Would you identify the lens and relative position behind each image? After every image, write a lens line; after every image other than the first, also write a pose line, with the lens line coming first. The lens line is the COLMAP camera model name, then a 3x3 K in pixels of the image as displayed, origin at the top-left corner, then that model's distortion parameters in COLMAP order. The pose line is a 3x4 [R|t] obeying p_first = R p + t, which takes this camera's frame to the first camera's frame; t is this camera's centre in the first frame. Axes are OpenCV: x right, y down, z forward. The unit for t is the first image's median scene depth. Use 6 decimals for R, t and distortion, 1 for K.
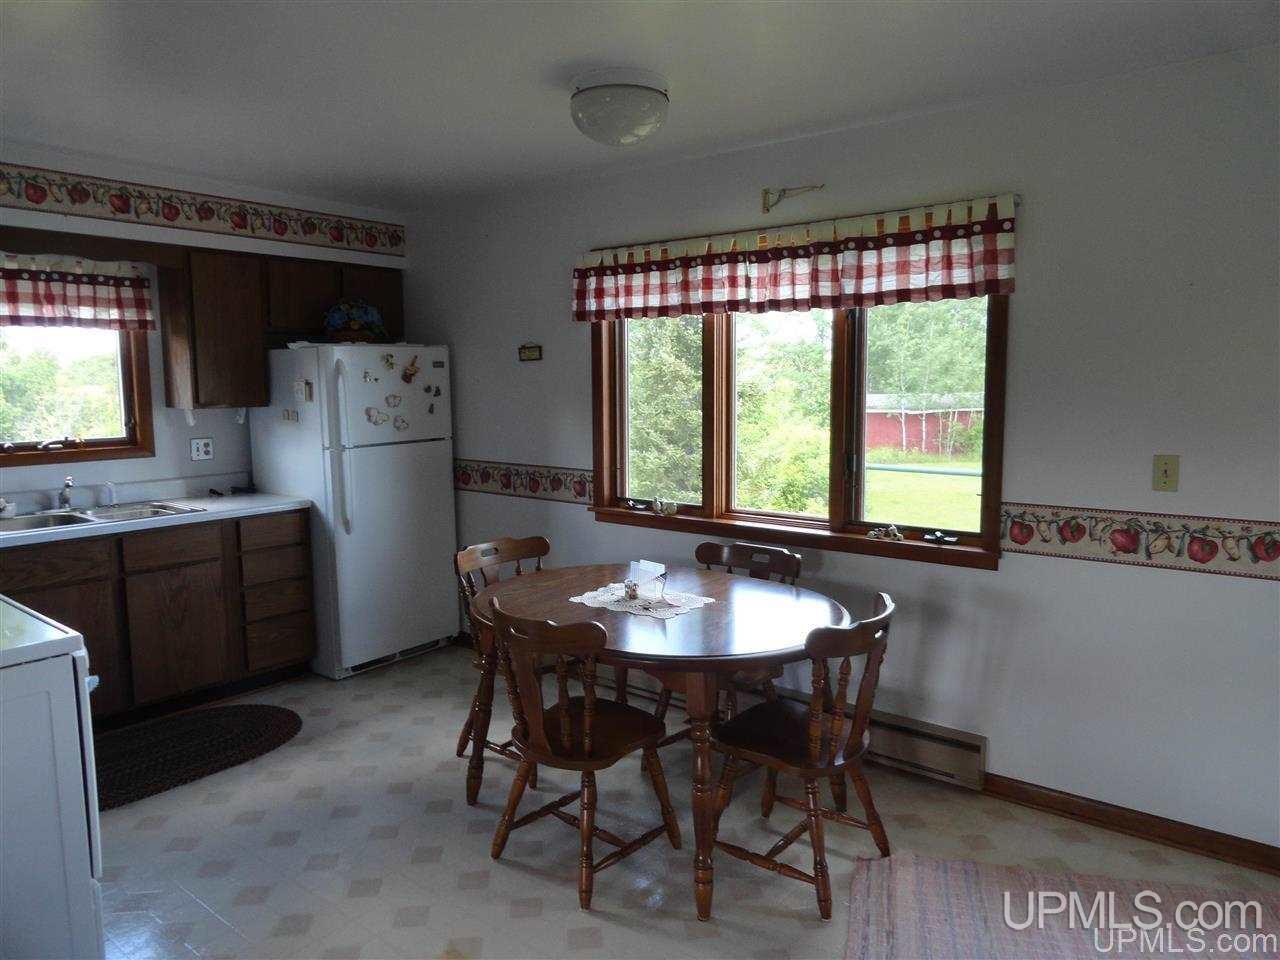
lens RADIAL K [[873.3, 0, 640.0], [0, 873.3, 480.0], [0, 0, 1]] dist [-0.005917, -0.003580]
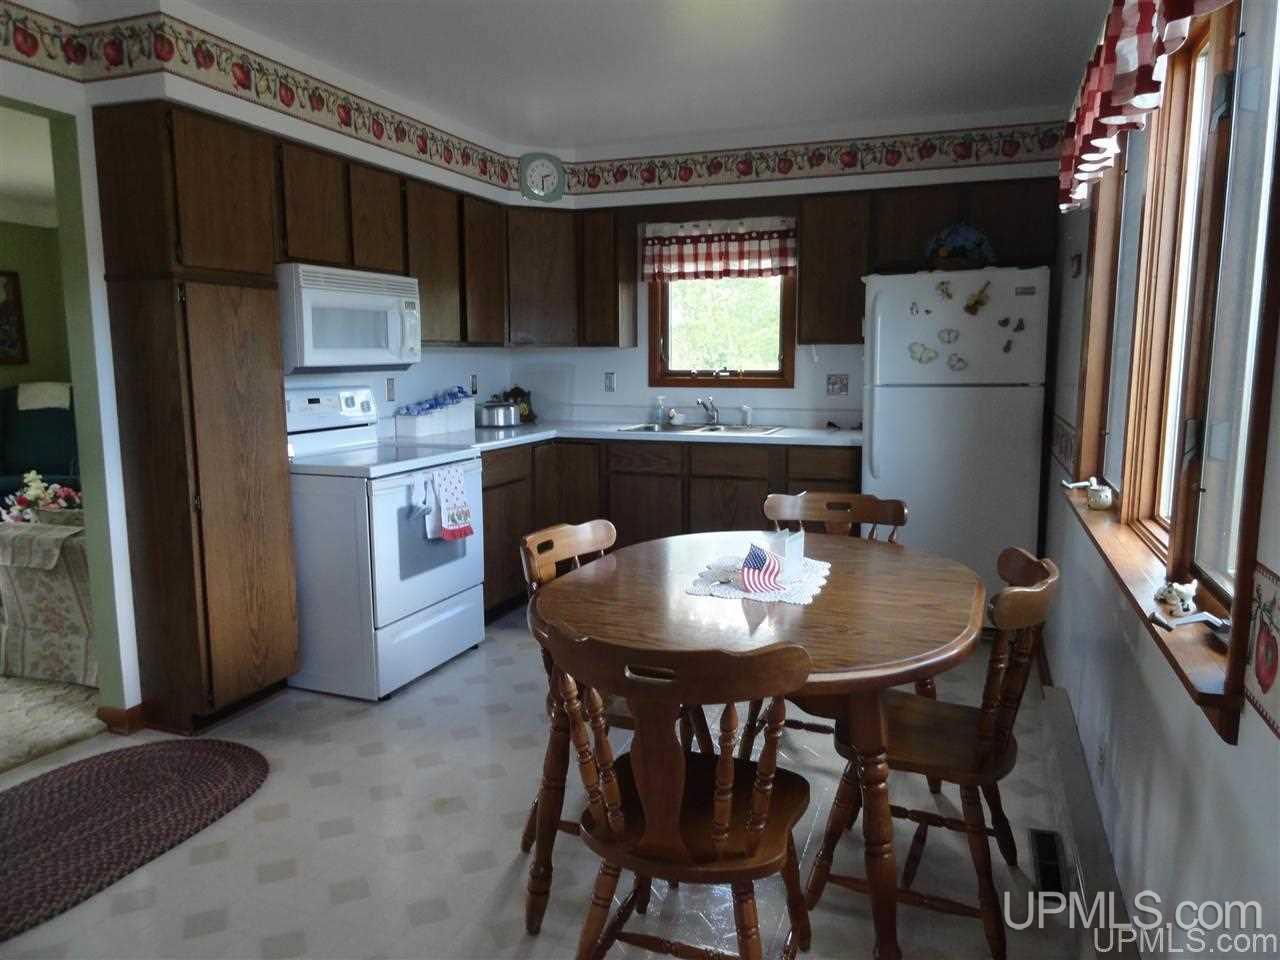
lens RADIAL K [[907.8, 0, 640.0], [0, 907.8, 480.0], [0, 0, 1]] dist [-0.000276, -0.001596]
pose [[0.336251, 0.135732, -0.931940, 0.496356], [-0.091636, 0.989580, 0.111064, -0.021508], [0.937304, 0.048054, 0.345185, 0.416147]]
